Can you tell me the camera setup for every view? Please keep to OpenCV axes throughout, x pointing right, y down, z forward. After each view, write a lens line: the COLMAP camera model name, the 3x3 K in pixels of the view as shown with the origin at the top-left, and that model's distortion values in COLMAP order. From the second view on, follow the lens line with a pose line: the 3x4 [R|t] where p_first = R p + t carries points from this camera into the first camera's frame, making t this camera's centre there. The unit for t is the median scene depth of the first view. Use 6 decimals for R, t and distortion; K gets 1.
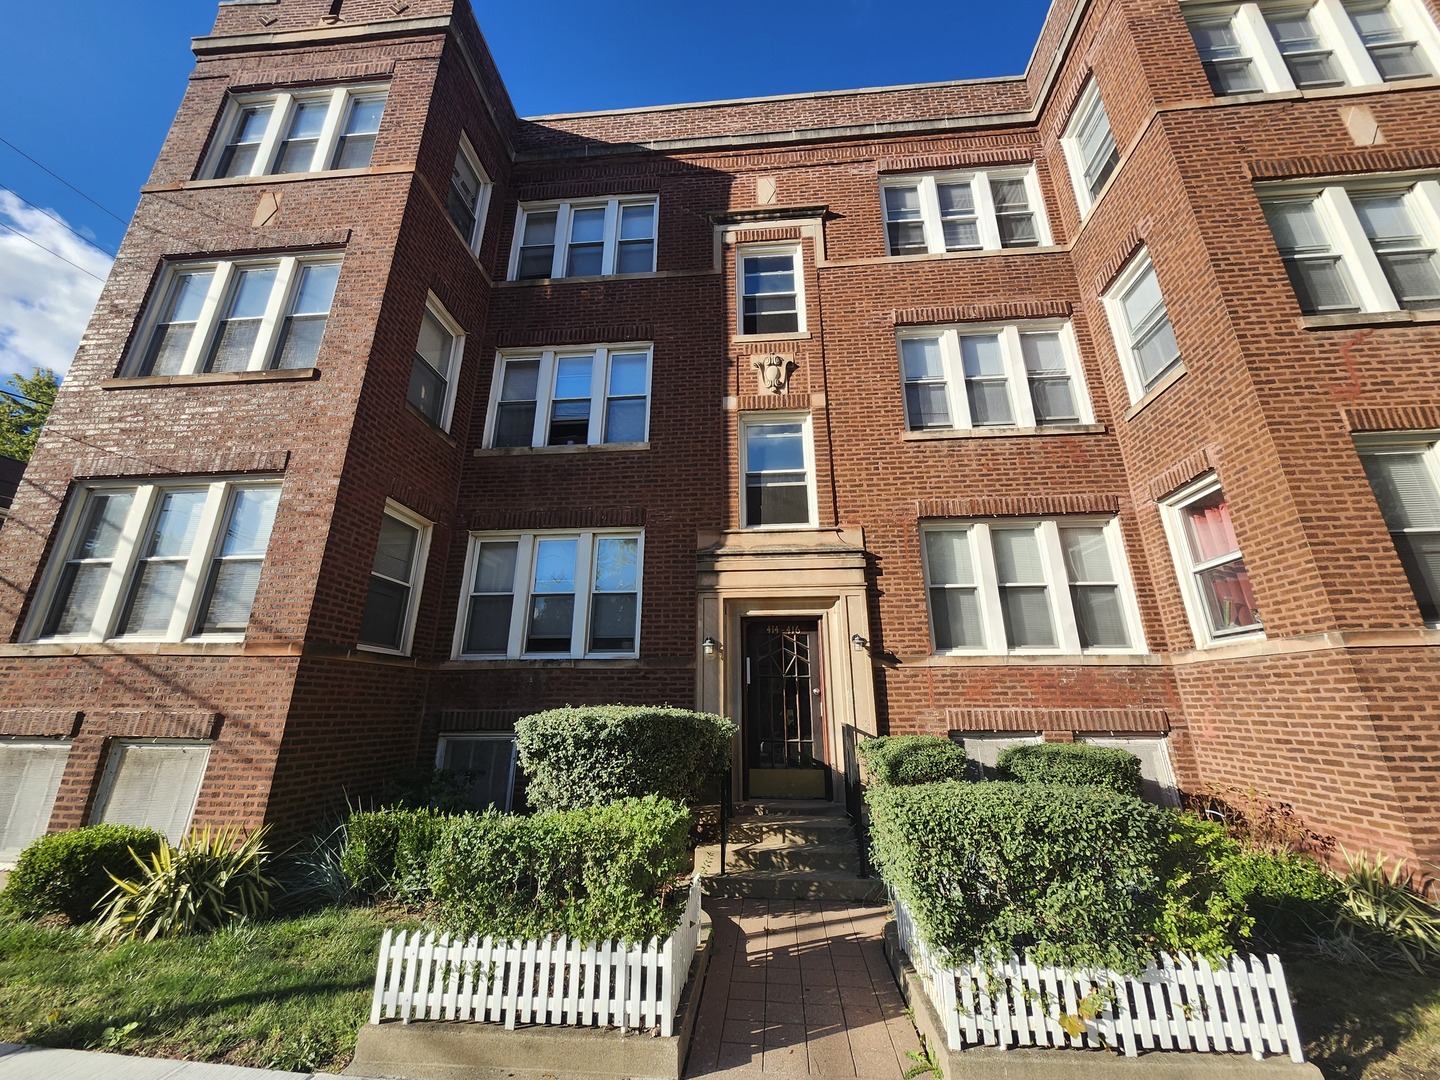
lens RADIAL K [[569.4, 0, 714.8], [0, 569.4, 513.5], [0, 0, 1]] dist [-0.006163, 0.000683]
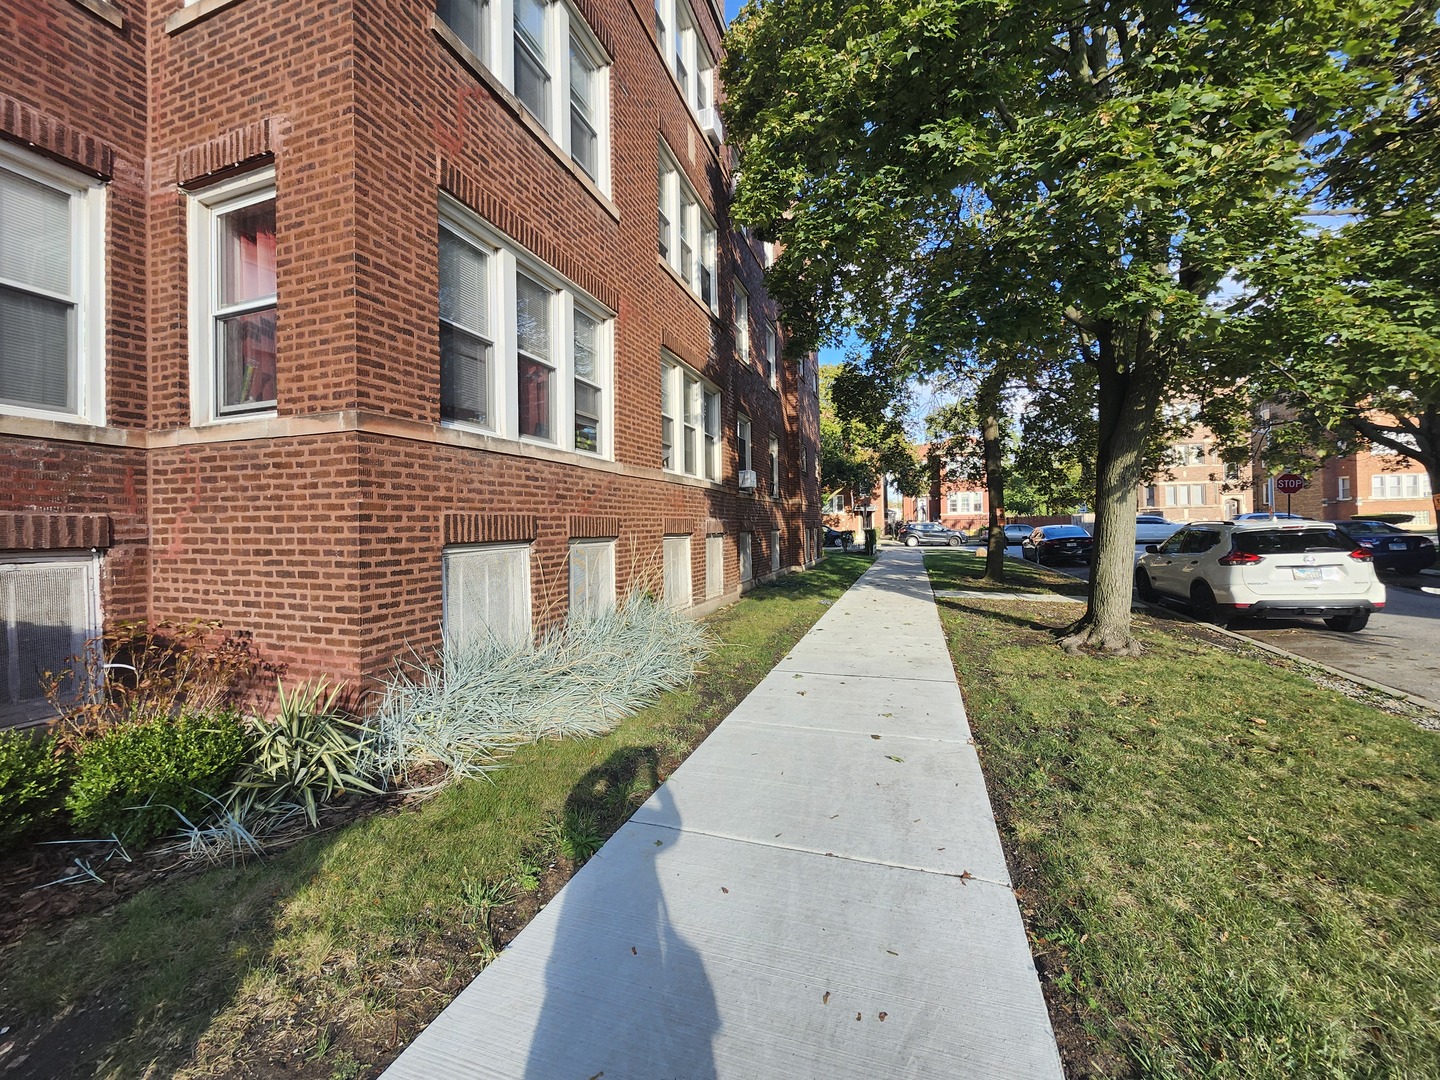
lens RADIAL K [[569.4, 0, 717.0], [0, 569.4, 528.7], [0, 0, 1]] dist [-0.006163, 0.000683]
pose [[0.238777, -0.006730, 0.971051, 0.411724], [-0.300062, 0.950528, 0.080371, 0.131559], [-0.923552, -0.310566, 0.224945, 0.286999]]
